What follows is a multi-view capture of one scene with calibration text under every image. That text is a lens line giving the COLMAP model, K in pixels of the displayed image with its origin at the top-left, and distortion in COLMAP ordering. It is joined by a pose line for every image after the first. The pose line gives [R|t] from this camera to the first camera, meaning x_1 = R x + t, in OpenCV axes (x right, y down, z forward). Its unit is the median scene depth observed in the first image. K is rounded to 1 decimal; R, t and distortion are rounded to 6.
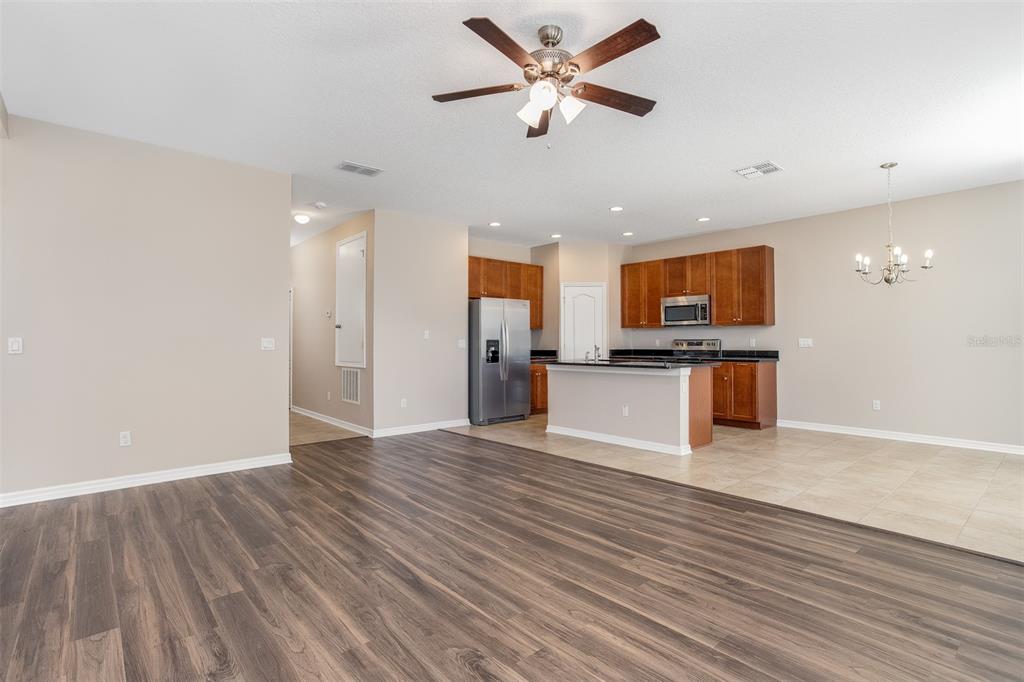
lens RADIAL K [[503.2, 0, 511.5], [0, 503.2, 346.3], [0, 0, 1]] dist [-0.027842, 0.001915]
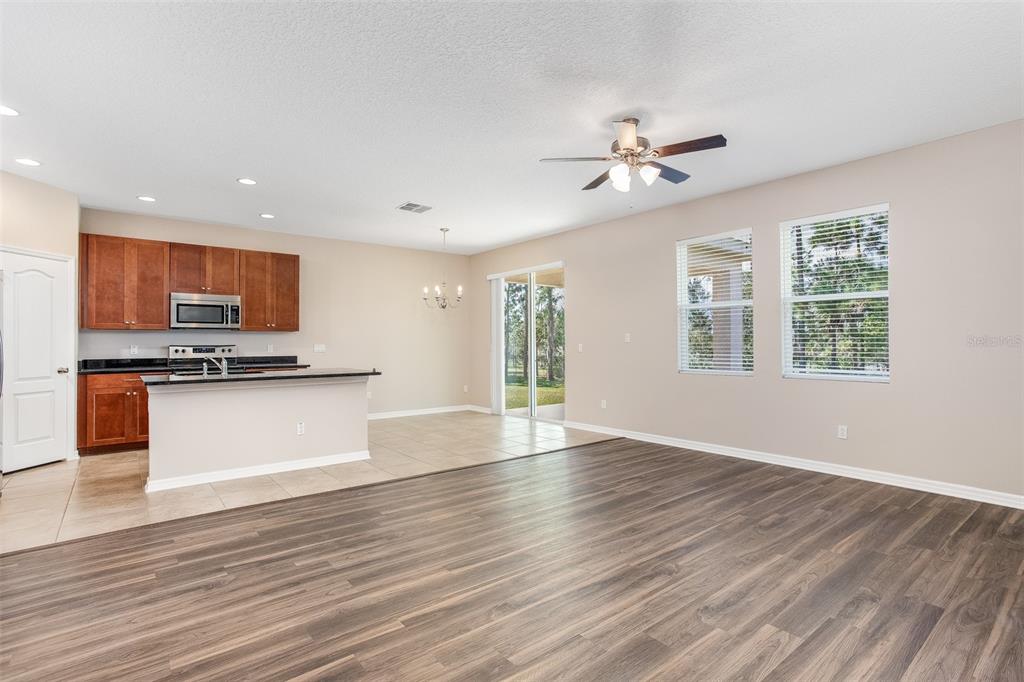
lens RADIAL K [[503.2, 0, 511.5], [0, 503.2, 346.3], [0, 0, 1]] dist [-0.027842, 0.001915]
pose [[0.024511, -0.000512, 0.999699, -0.622135], [0.009735, 0.999953, 0.000273, -0.009279], [-0.999652, 0.009726, 0.024515, 0.614764]]
